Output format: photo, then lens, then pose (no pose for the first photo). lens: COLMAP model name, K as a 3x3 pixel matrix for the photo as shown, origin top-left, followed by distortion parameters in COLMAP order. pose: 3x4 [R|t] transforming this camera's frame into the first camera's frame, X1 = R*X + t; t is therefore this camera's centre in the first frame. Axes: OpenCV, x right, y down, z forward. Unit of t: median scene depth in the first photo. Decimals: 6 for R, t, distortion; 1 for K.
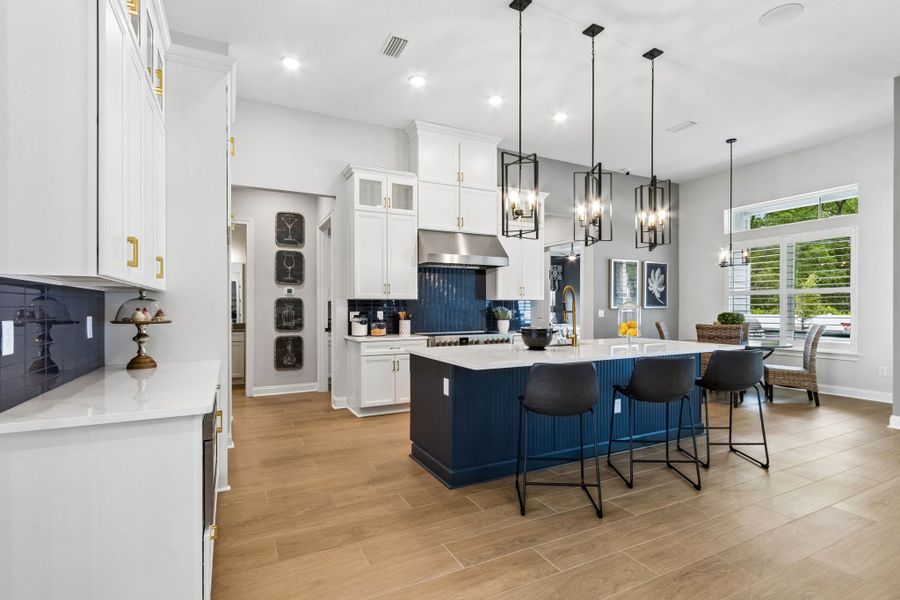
lens RADIAL K [[432.8, 0, 449.8], [0, 432.8, 307.5], [0, 0, 1]] dist [0.003714, 0.000552]
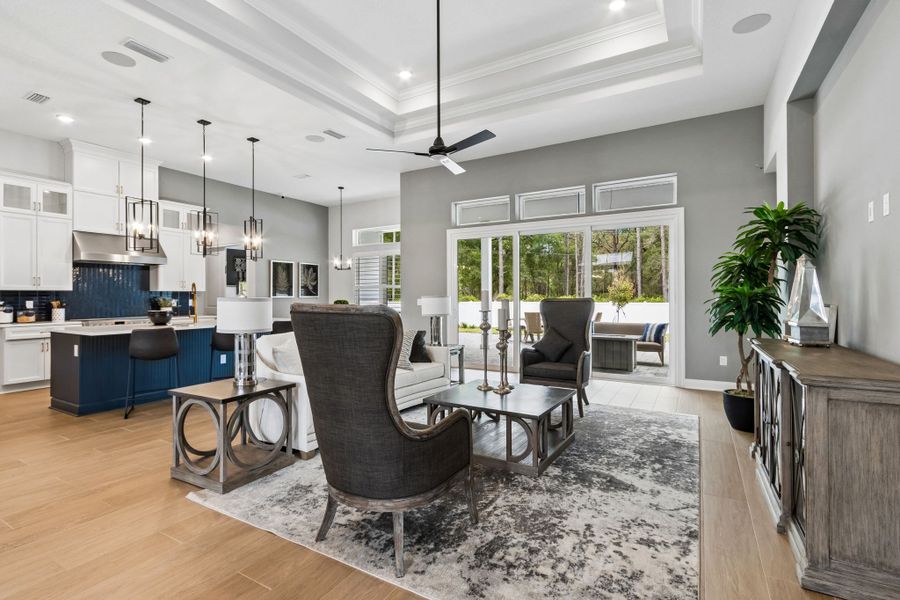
lens RADIAL K [[432.8, 0, 433.4], [0, 432.8, 292.3], [0, 0, 1]] dist [0.003714, 0.000552]
pose [[0.852165, 0.003102, 0.523264, 0.144447], [0.002831, 0.999940, -0.010537, 0.000898], [-0.523266, 0.010460, 0.852105, -0.516860]]
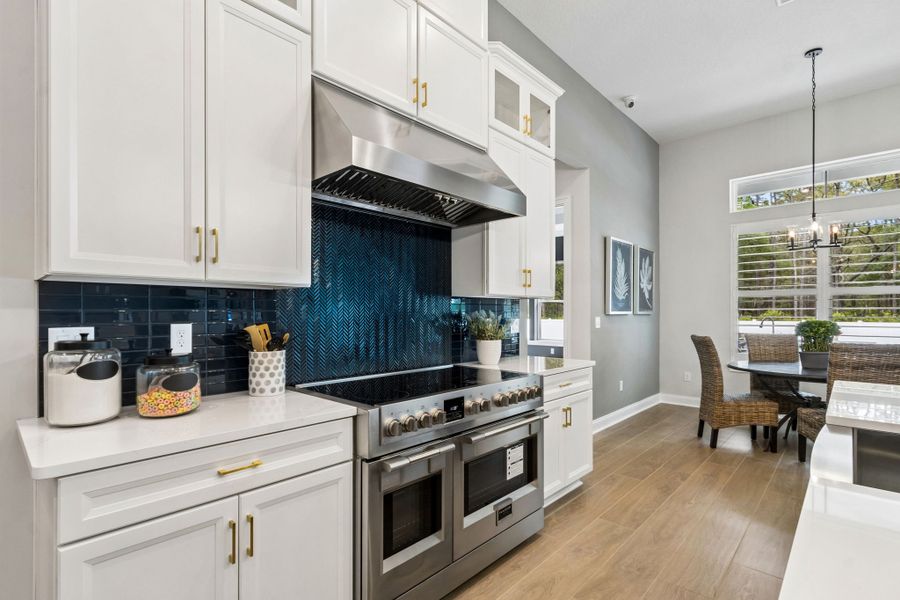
lens RADIAL K [[432.8, 0, 443.9], [0, 432.8, 311.6], [0, 0, 1]] dist [0.003714, 0.000552]
pose [[0.944060, 0.001459, 0.329772, -0.088052], [0.000054, 0.999990, -0.004581, 0.001144], [-0.329775, 0.004343, 0.944050, 0.657386]]
